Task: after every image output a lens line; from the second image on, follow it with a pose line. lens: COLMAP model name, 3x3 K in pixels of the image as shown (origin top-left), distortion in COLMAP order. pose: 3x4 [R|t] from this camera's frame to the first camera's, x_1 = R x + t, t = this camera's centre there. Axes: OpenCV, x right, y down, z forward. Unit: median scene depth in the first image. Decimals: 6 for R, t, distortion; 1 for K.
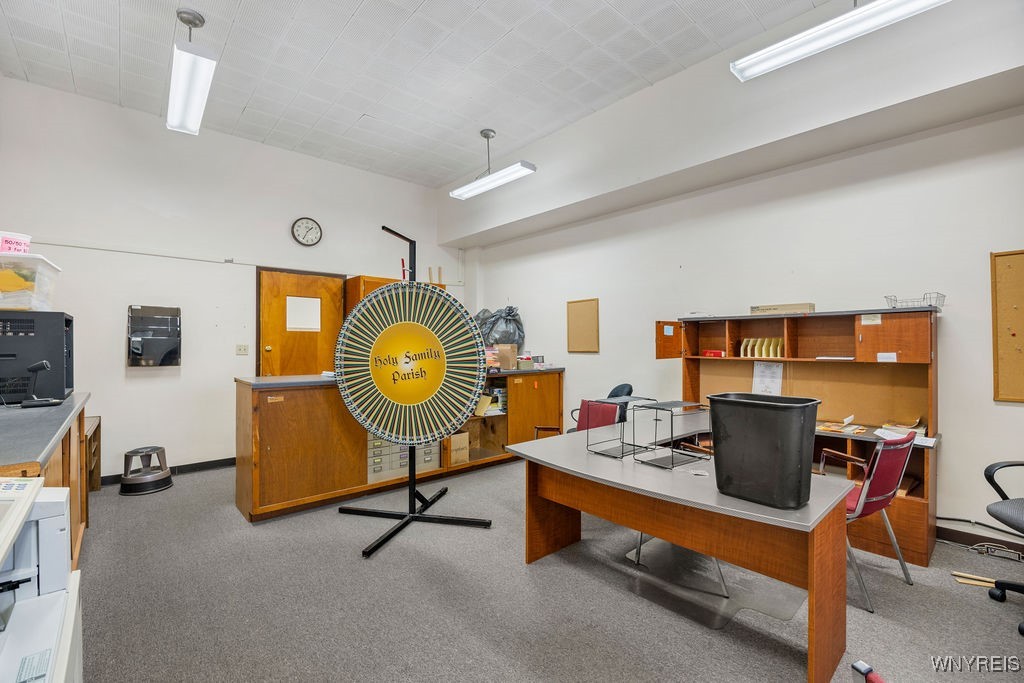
lens RADIAL K [[445.7, 0, 514.2], [0, 445.7, 345.3], [0, 0, 1]] dist [-0.001315, -0.000174]
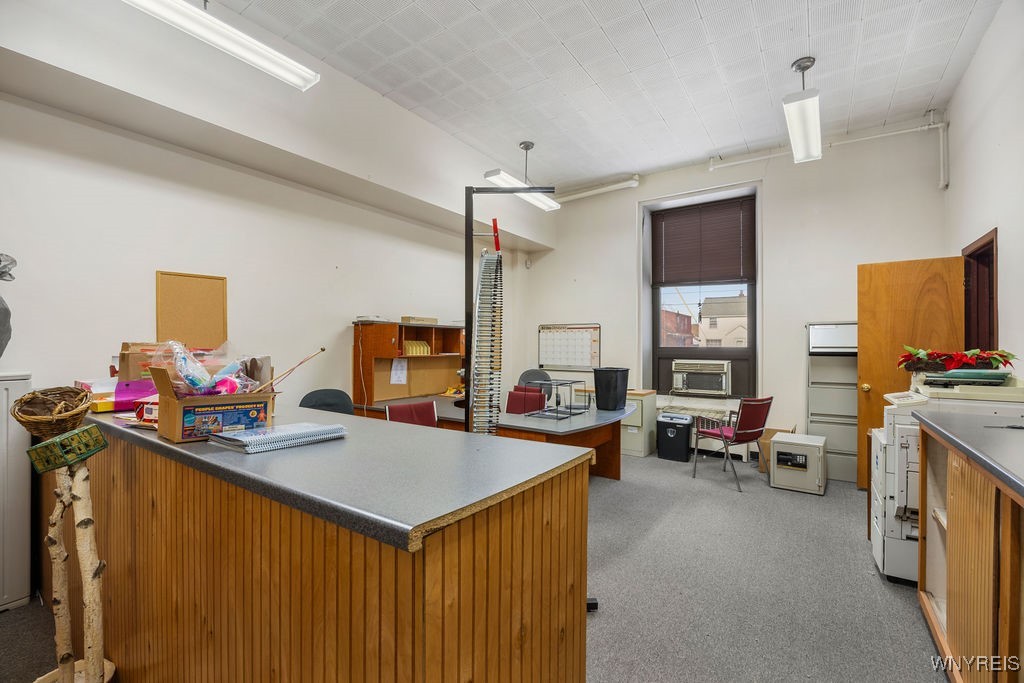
lens RADIAL K [[445.7, 0, 514.3], [0, 445.7, 344.7], [0, 0, 1]] dist [-0.001315, -0.000174]
pose [[-0.231699, -0.005399, 0.972772, -0.800300], [-0.007005, 0.999968, 0.003881, -0.011324], [-0.972762, -0.005915, -0.231730, 0.974318]]
